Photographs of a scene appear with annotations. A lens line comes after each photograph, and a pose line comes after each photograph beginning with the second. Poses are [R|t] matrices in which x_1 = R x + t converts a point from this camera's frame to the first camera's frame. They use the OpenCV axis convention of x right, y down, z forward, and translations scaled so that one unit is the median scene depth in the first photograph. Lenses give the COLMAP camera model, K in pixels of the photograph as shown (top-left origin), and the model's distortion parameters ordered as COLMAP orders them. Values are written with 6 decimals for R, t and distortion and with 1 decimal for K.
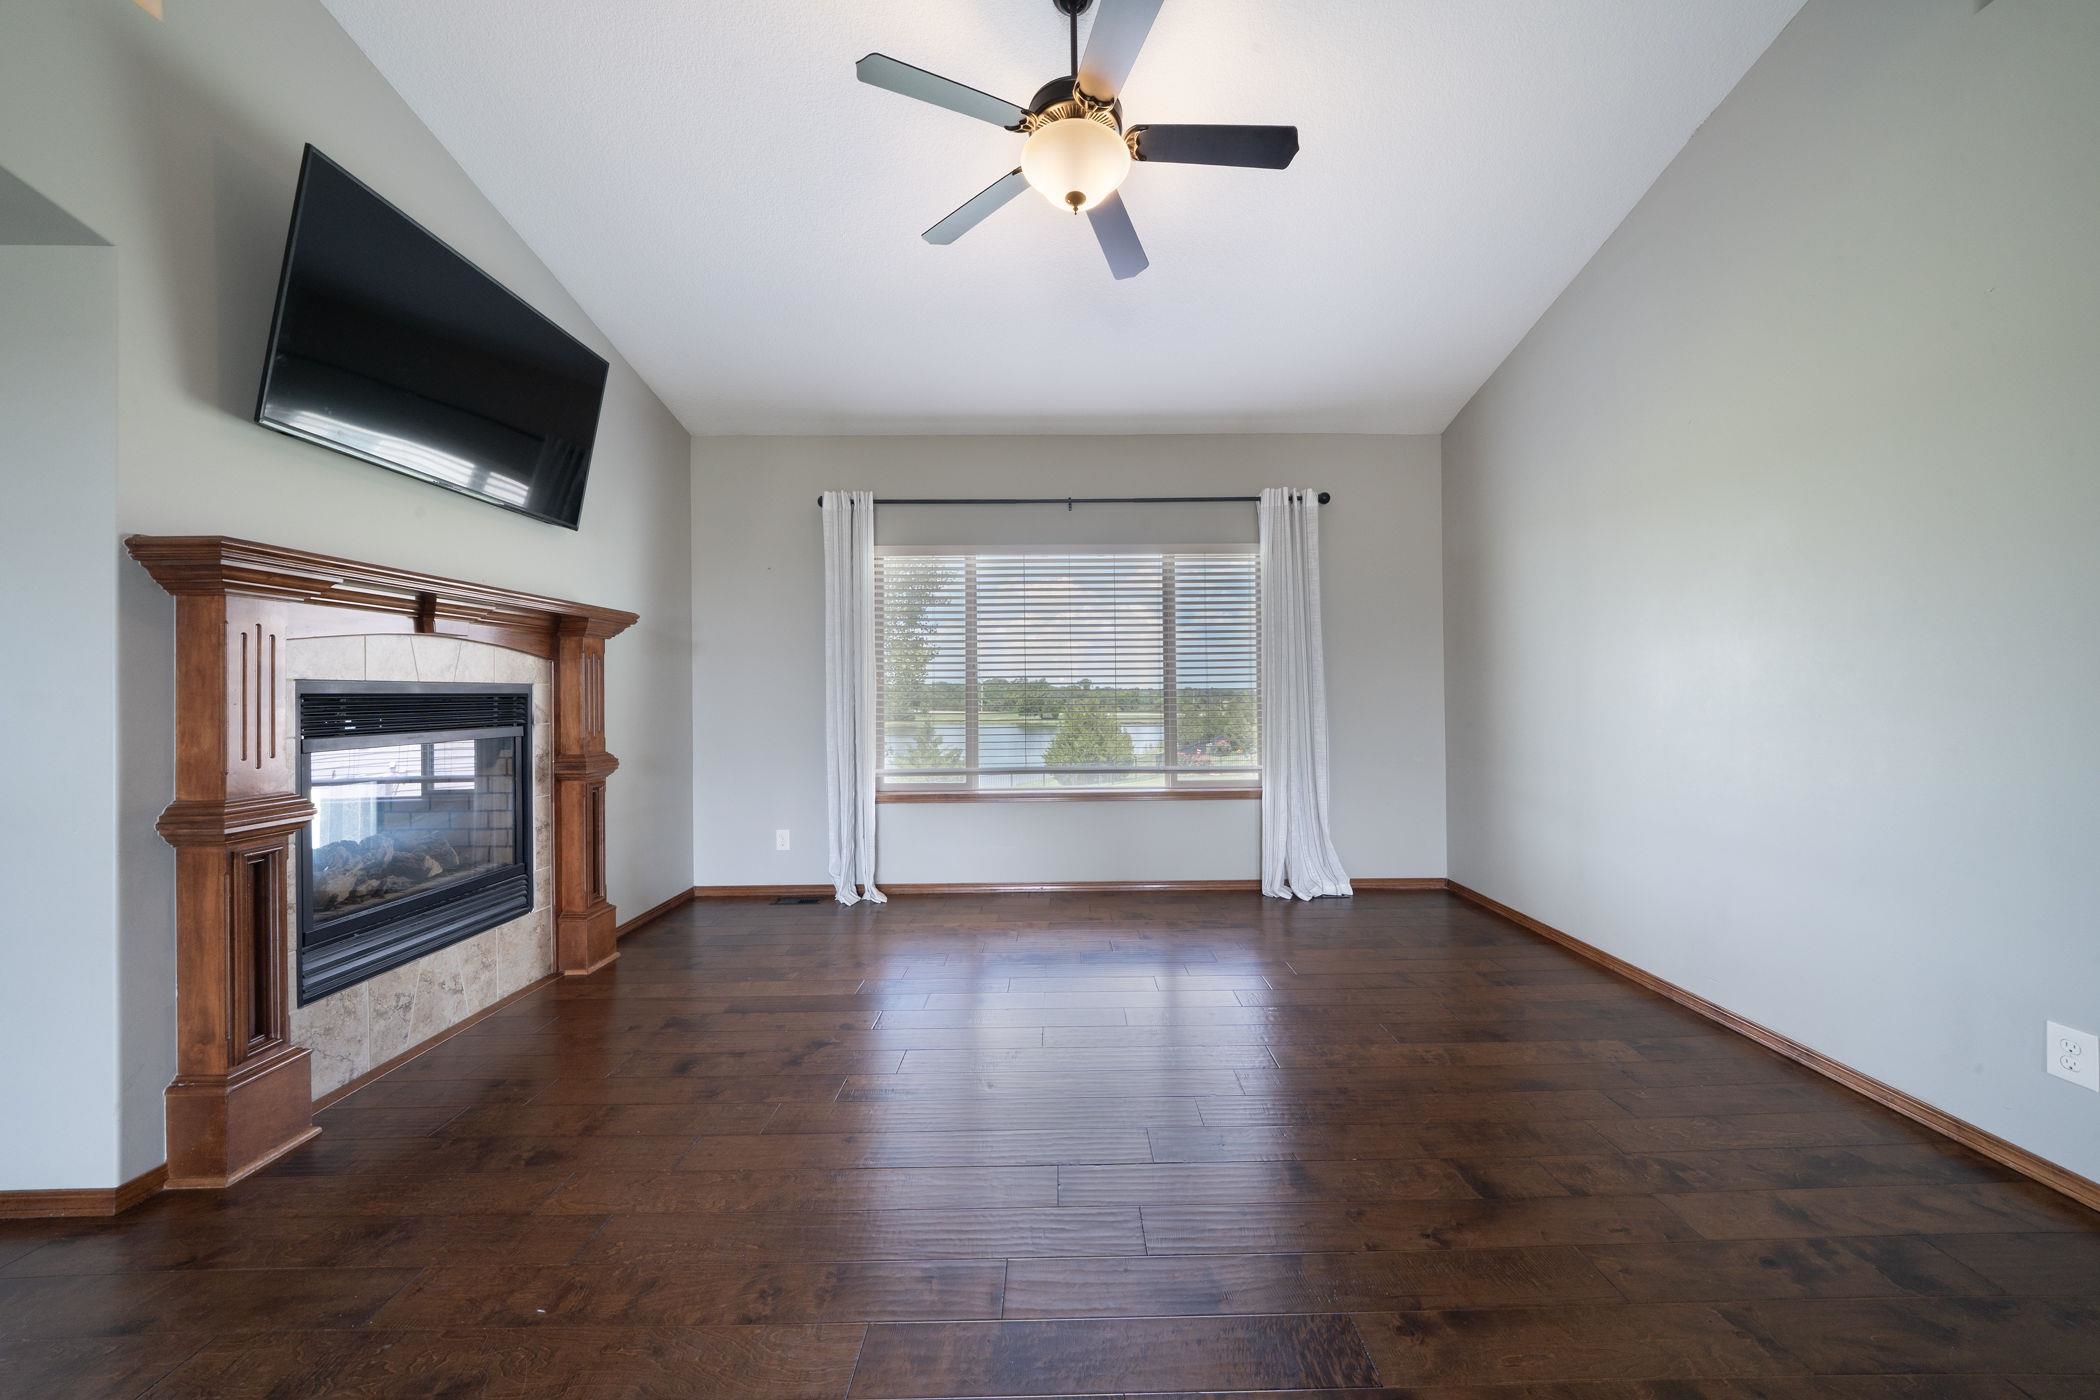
lens RADIAL K [[726.7, 0, 1045.2], [0, 726.7, 678.6], [0, 0, 1]] dist [-0.015063, 0.002235]
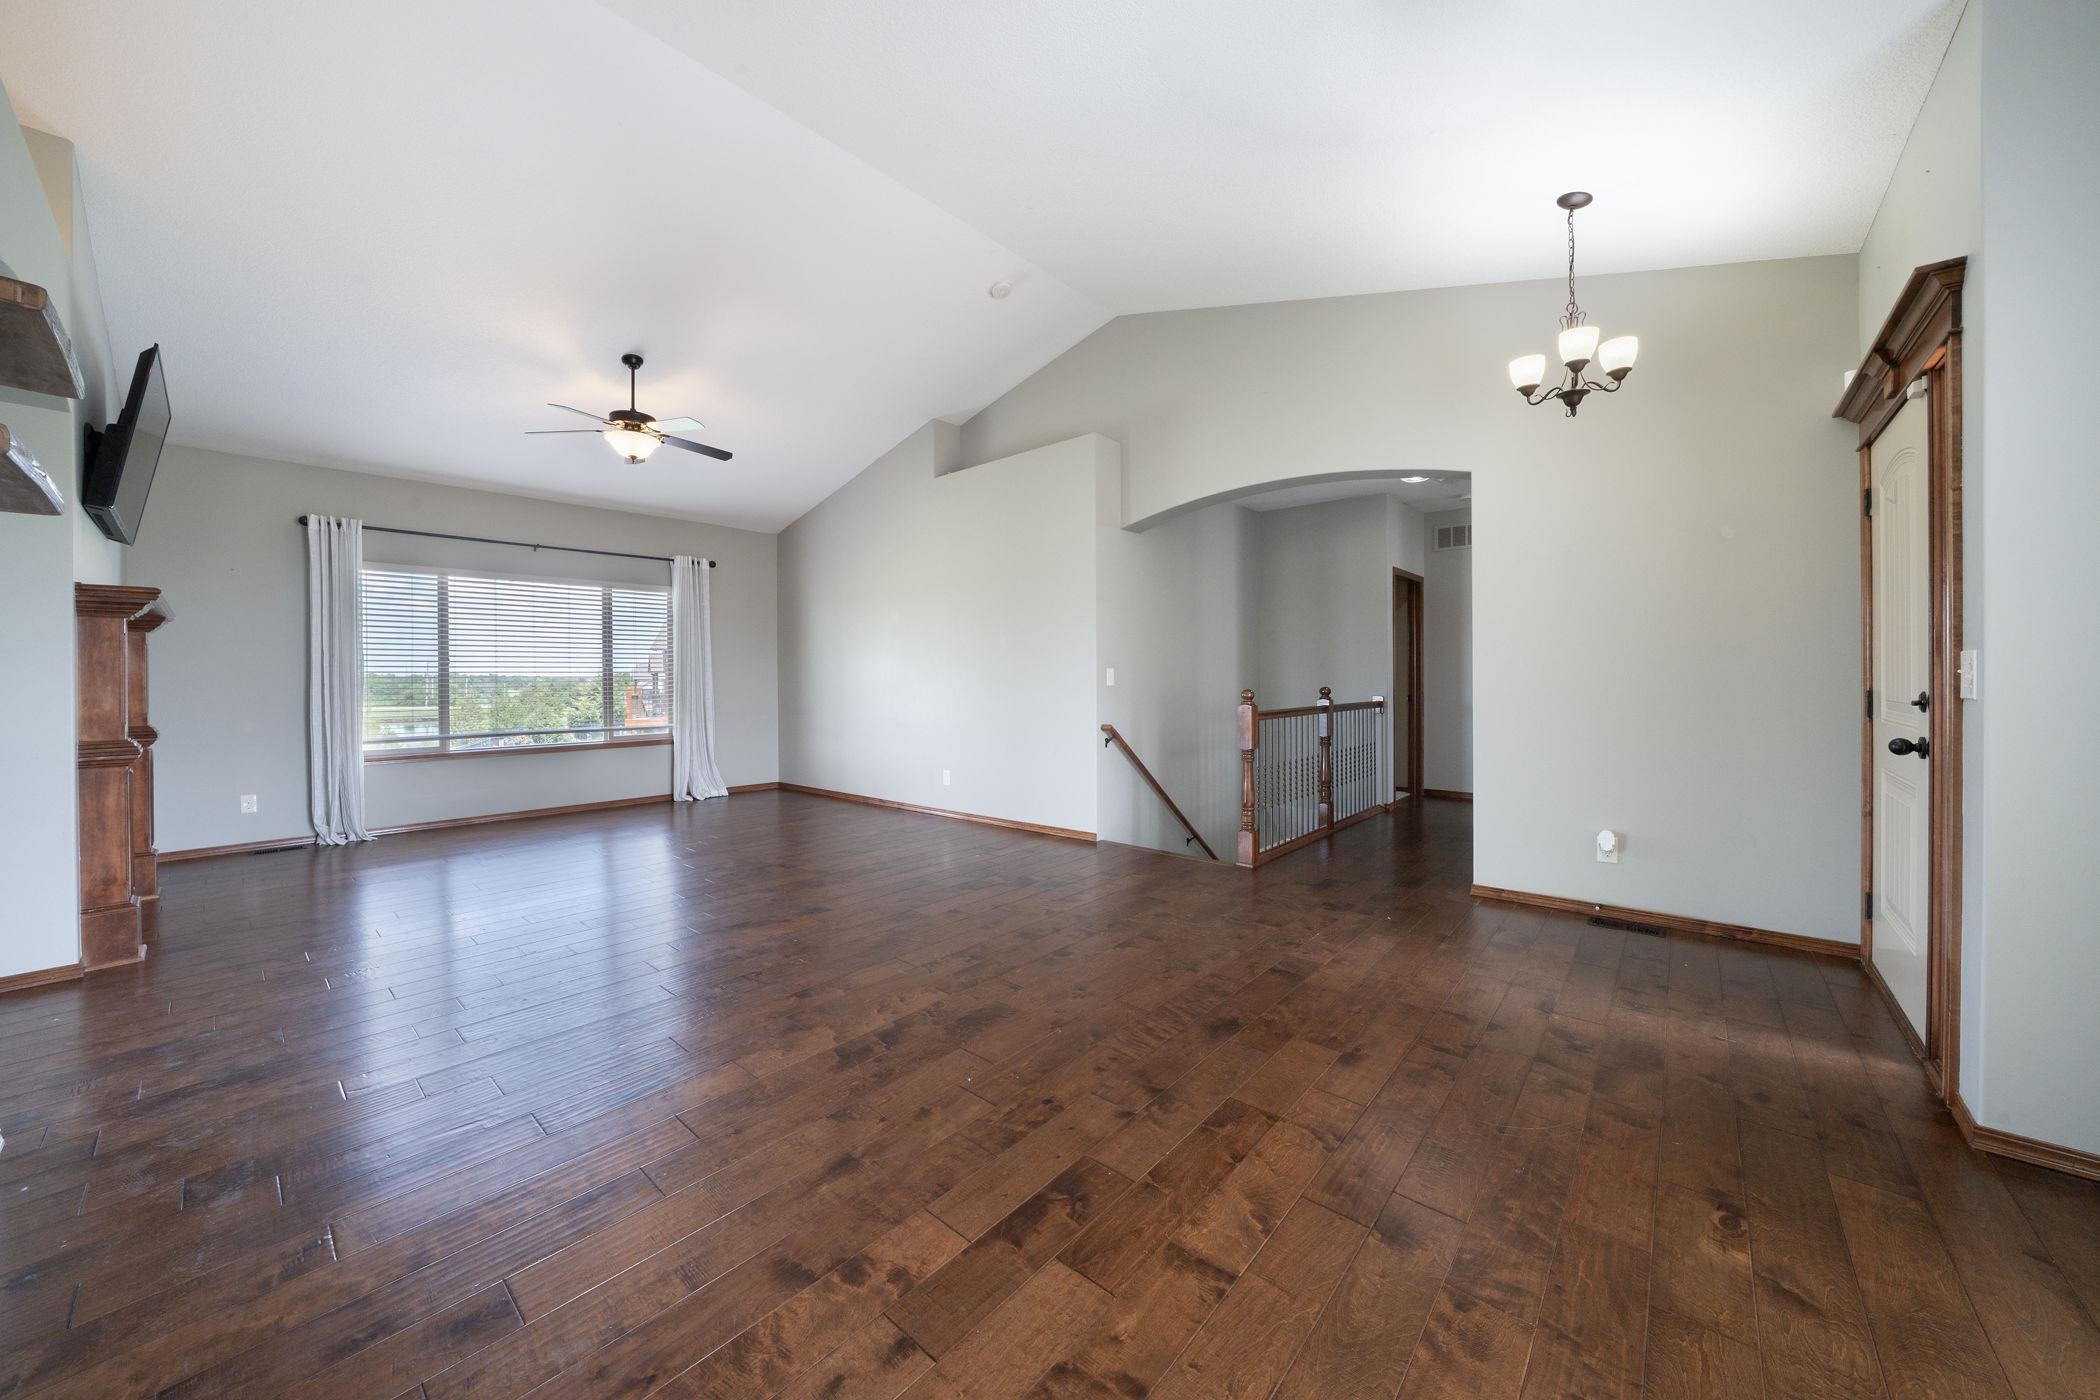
lens RADIAL K [[726.7, 0, 1031.5], [0, 726.7, 693.7], [0, 0, 1]] dist [-0.015063, 0.002235]
pose [[0.660316, -0.013265, 0.750870, -0.519853], [-0.015379, 0.999395, 0.031180, -0.012580], [-0.750830, -0.032137, 0.659713, -0.900862]]
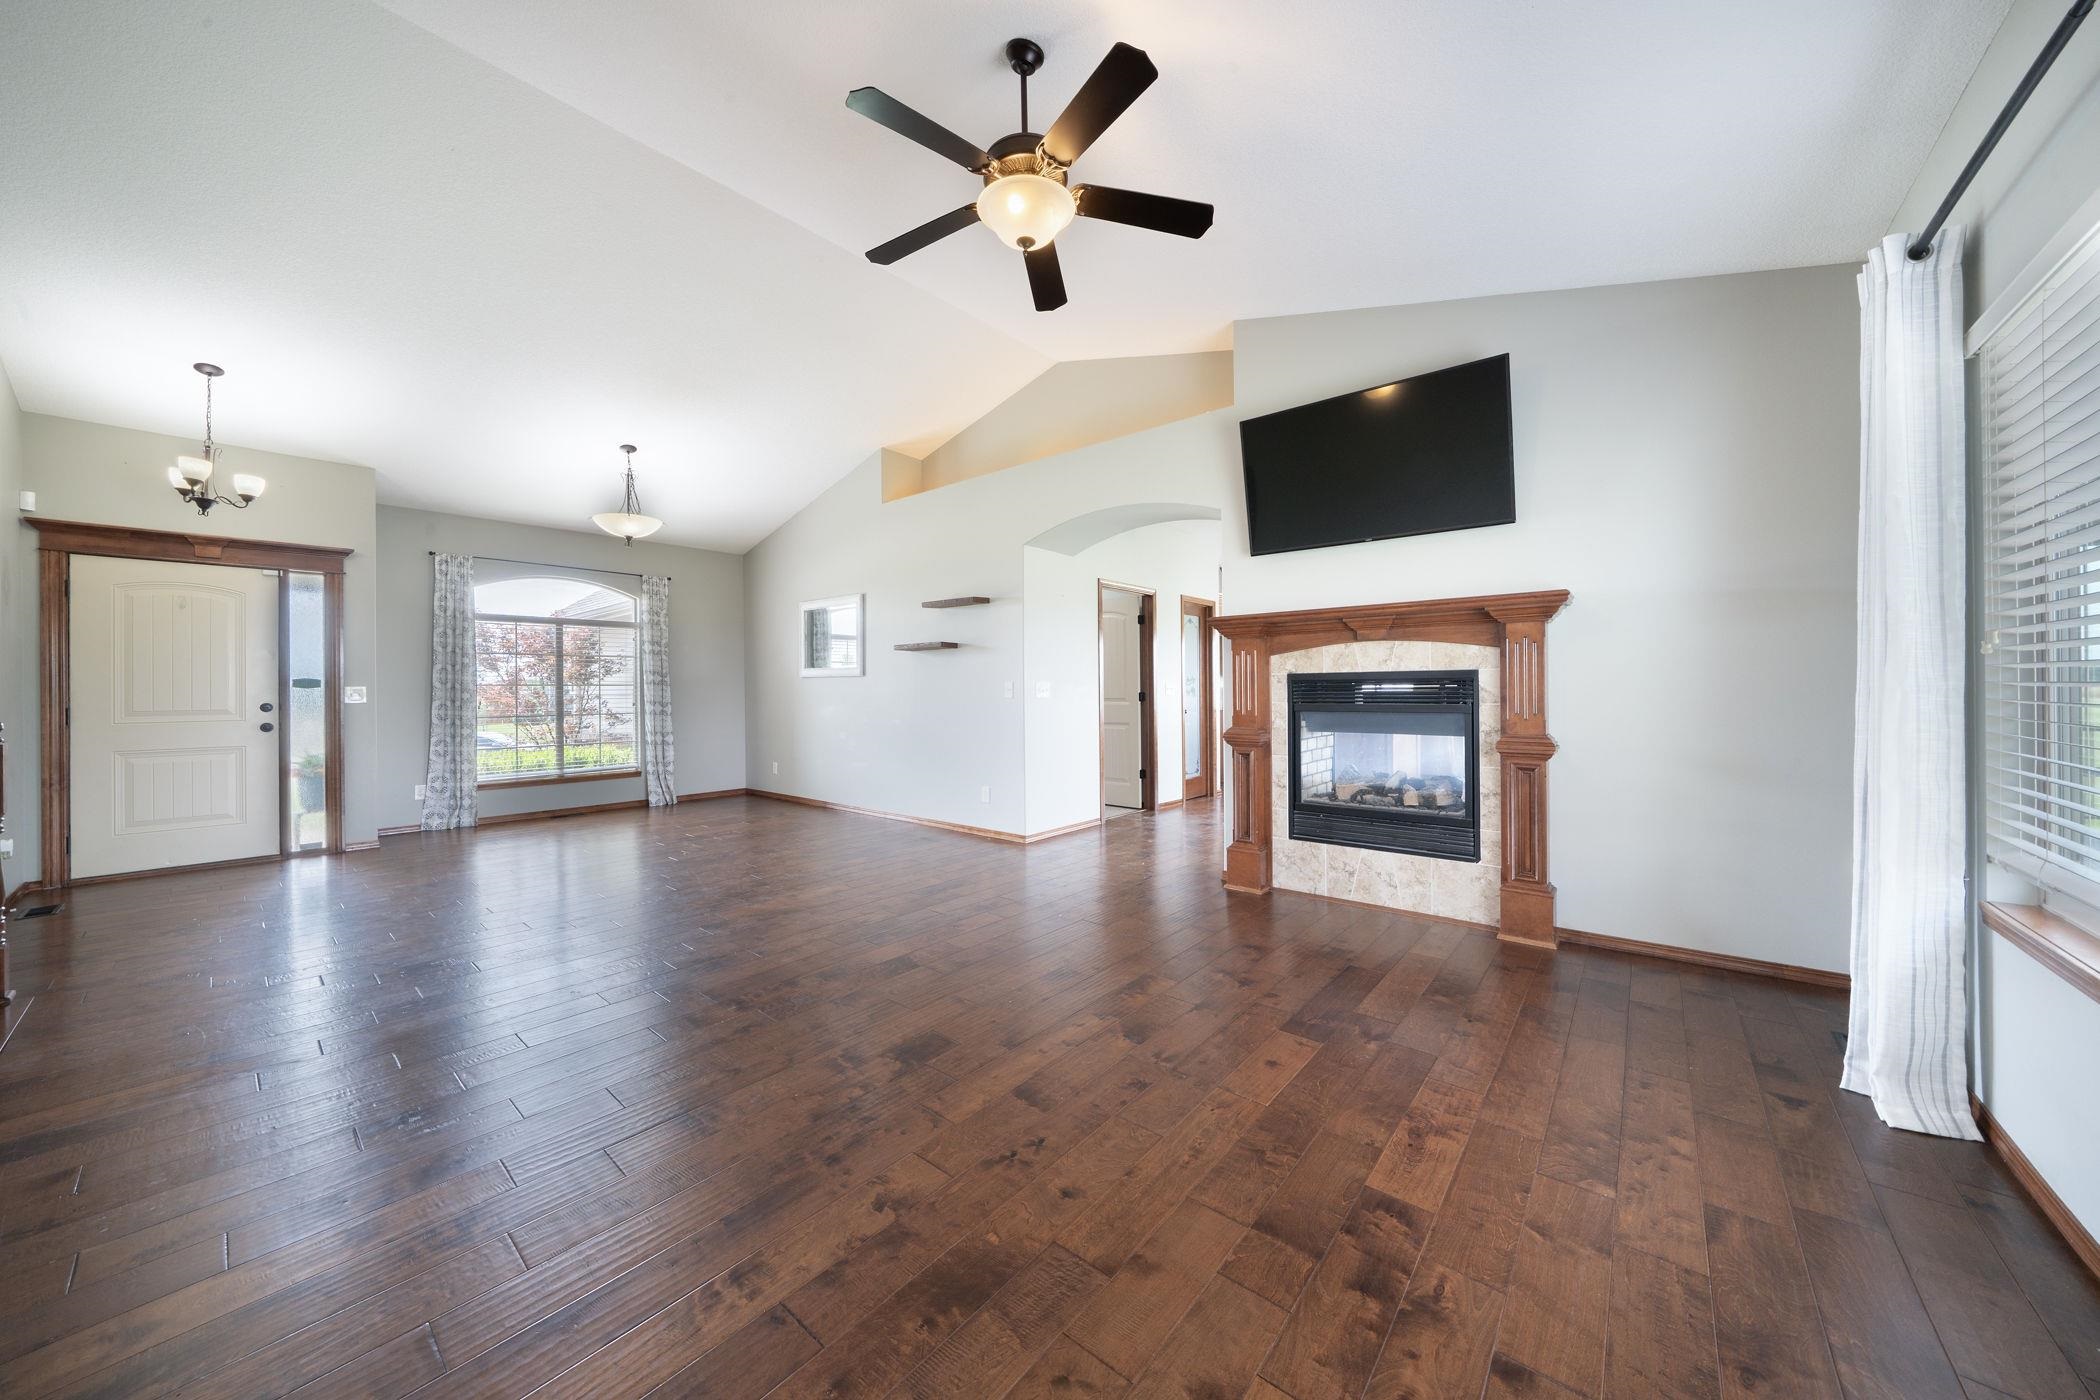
lens RADIAL K [[726.7, 0, 1064.1], [0, 726.7, 684.7], [0, 0, 1]] dist [-0.015063, 0.002235]
pose [[-0.622343, 0.011379, -0.782662, 0.556129], [0.031956, 0.999430, -0.010880, 0.022029], [0.782092, -0.031781, -0.622352, 1.082797]]
